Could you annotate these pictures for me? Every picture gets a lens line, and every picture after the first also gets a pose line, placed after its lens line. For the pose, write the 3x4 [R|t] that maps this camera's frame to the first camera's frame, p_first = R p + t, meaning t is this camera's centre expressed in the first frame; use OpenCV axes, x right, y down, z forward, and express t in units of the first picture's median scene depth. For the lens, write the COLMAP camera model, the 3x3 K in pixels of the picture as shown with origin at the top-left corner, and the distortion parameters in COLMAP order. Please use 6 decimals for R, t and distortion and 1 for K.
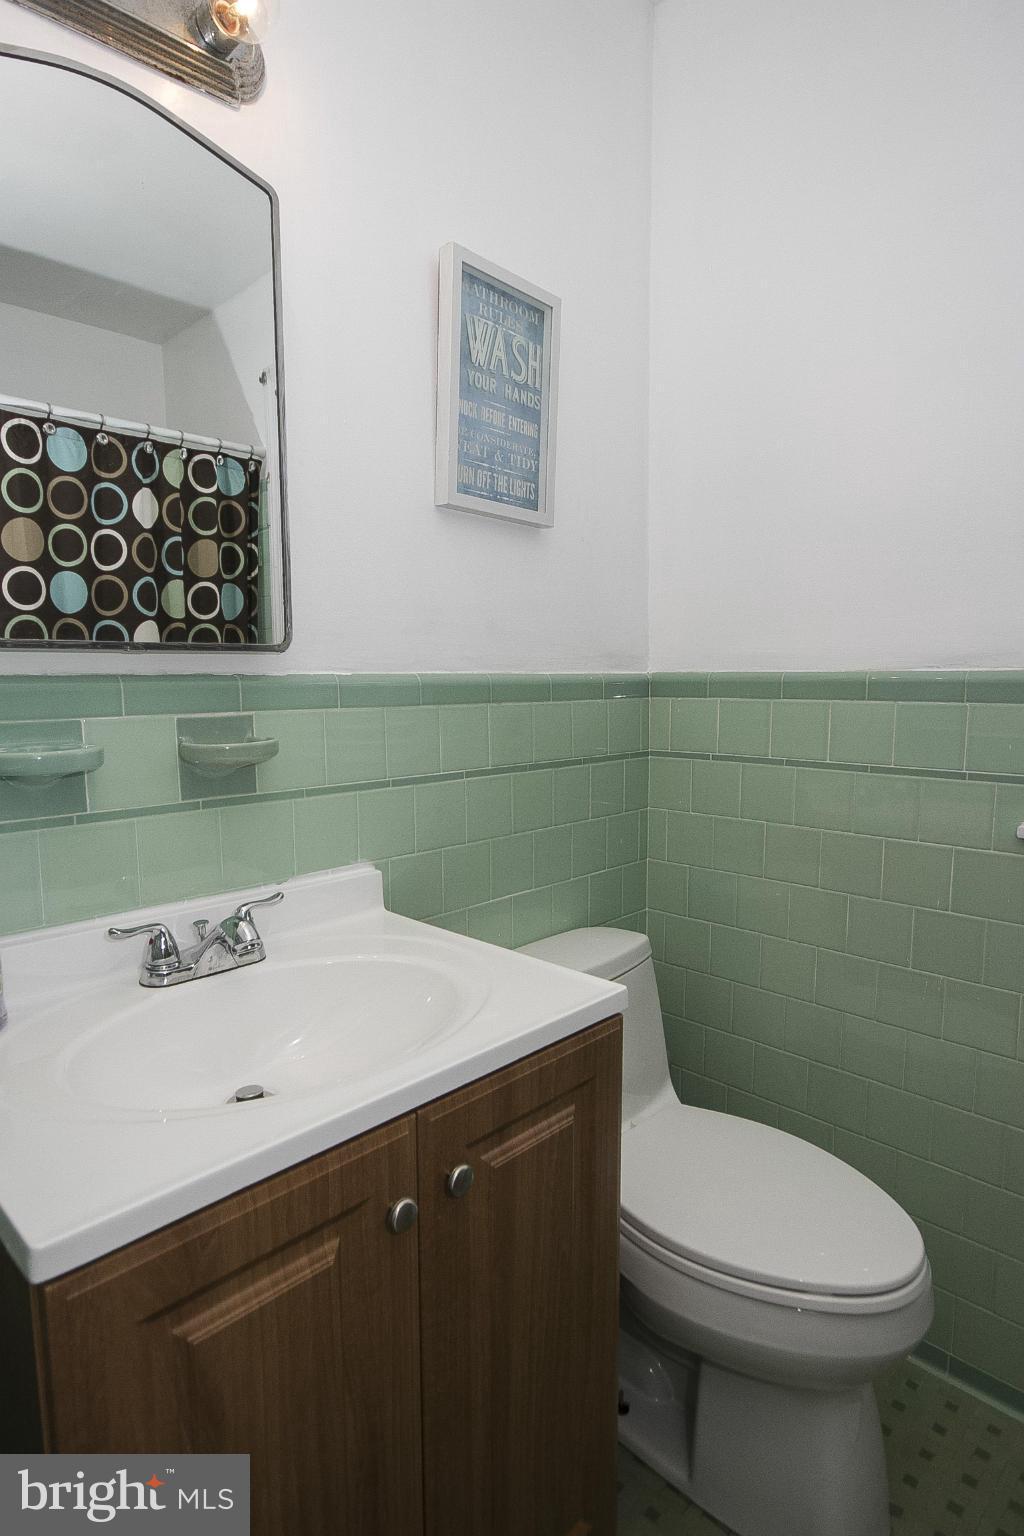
lens RADIAL K [[834.0, 0, 511.4], [0, 834.0, 770.3], [0, 0, 1]] dist [-0.016168, -0.000968]
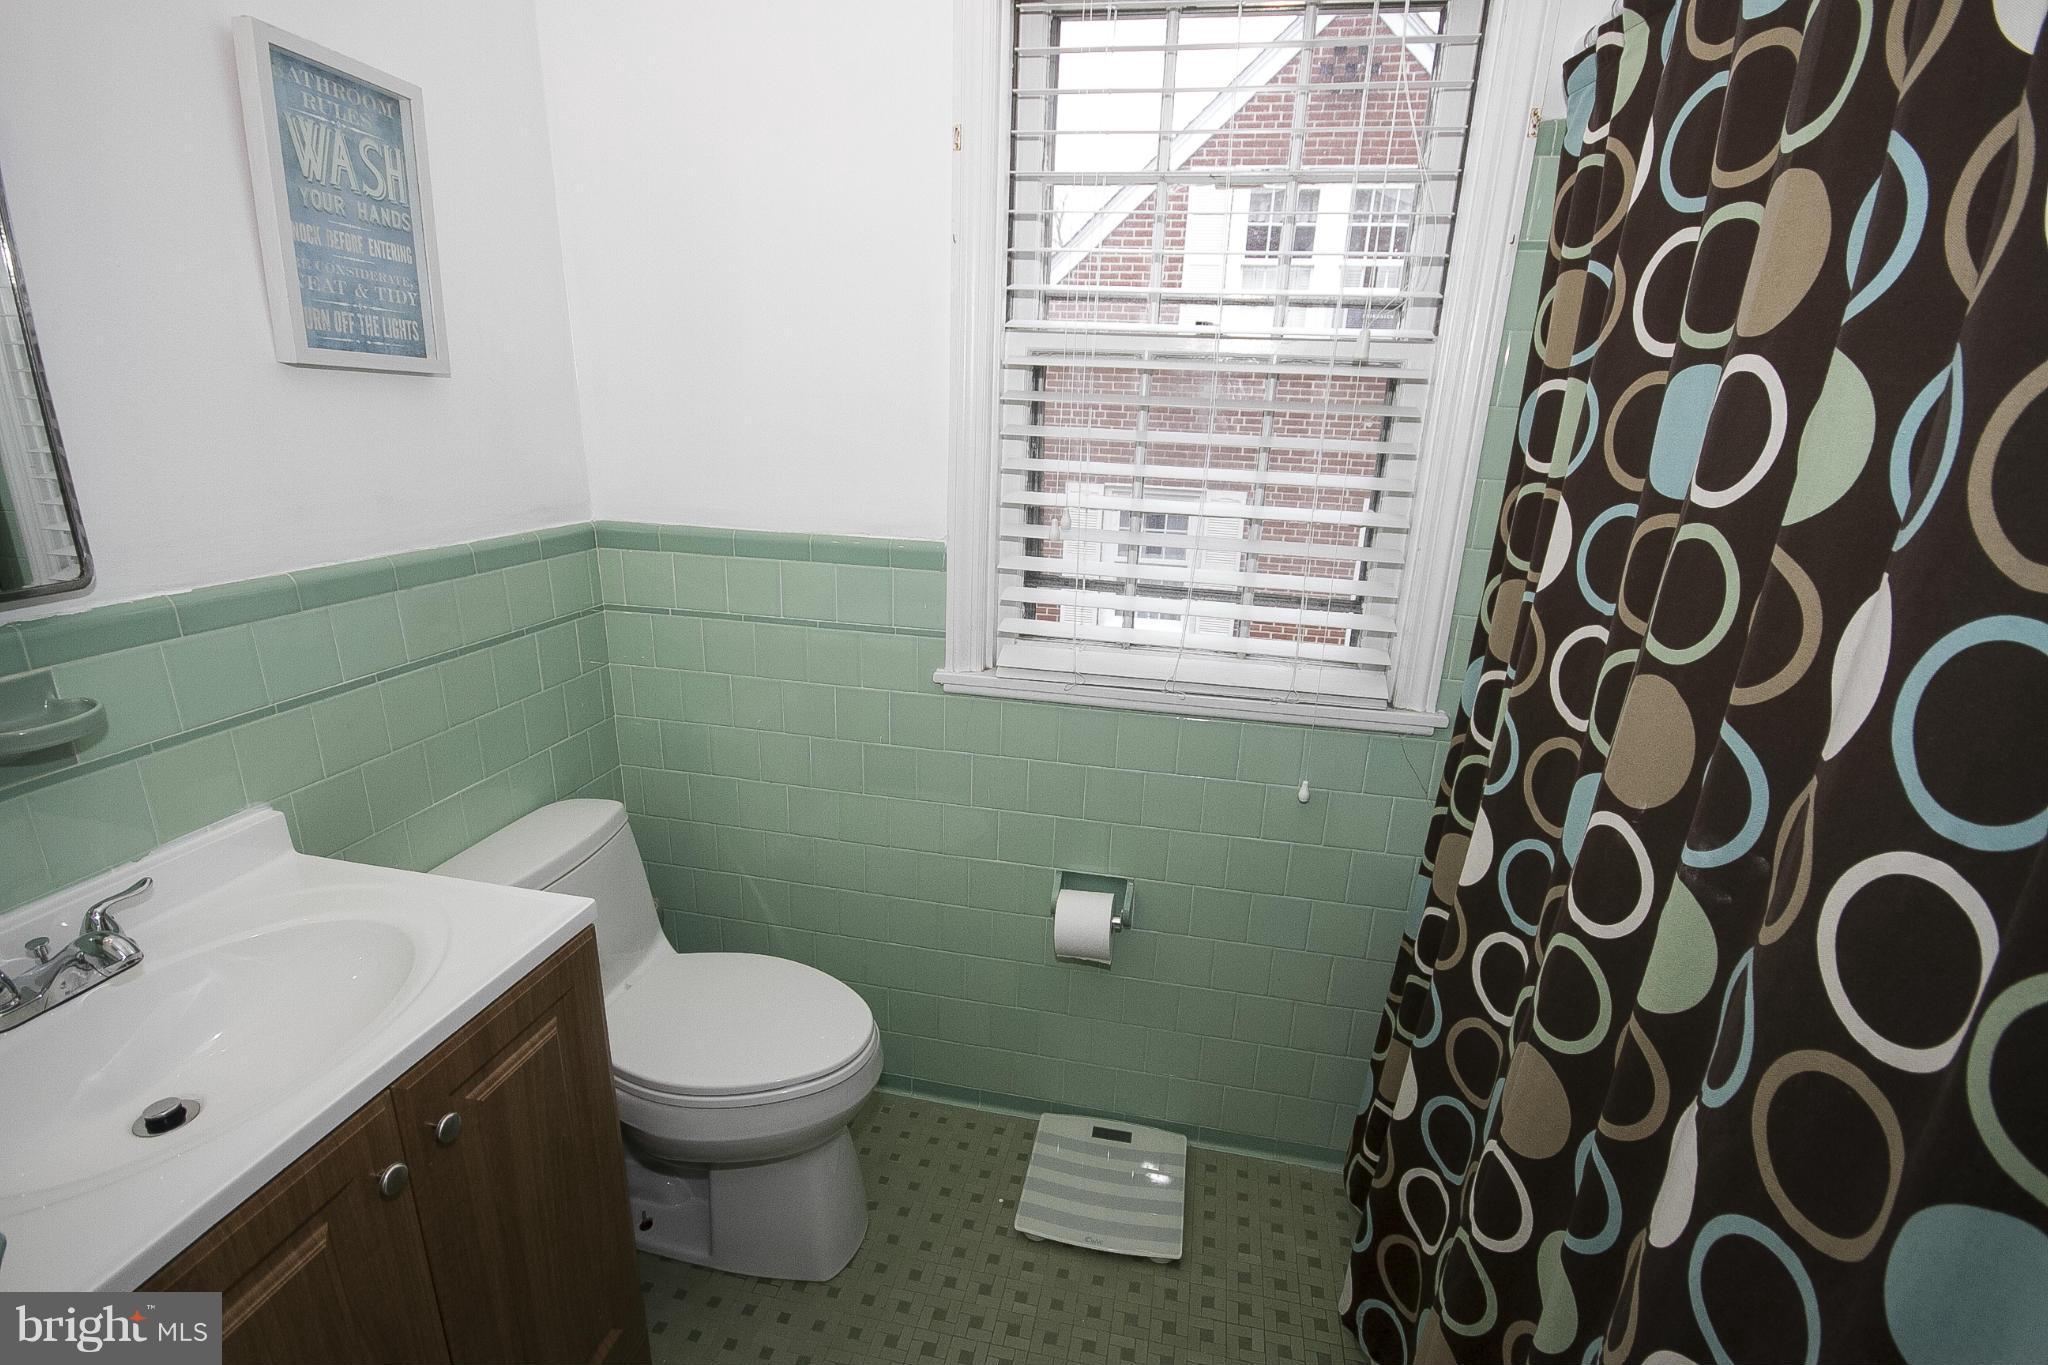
lens RADIAL K [[907.7, 0, 1027.0], [0, 907.7, 689.5], [0, 0, 1]] dist [-0.001570, -0.009051]
pose [[0.839072, -0.133364, 0.527421, 0.014801], [0.029854, 0.979313, 0.200135, -0.152255], [-0.543201, -0.152182, 0.825696, -0.166790]]
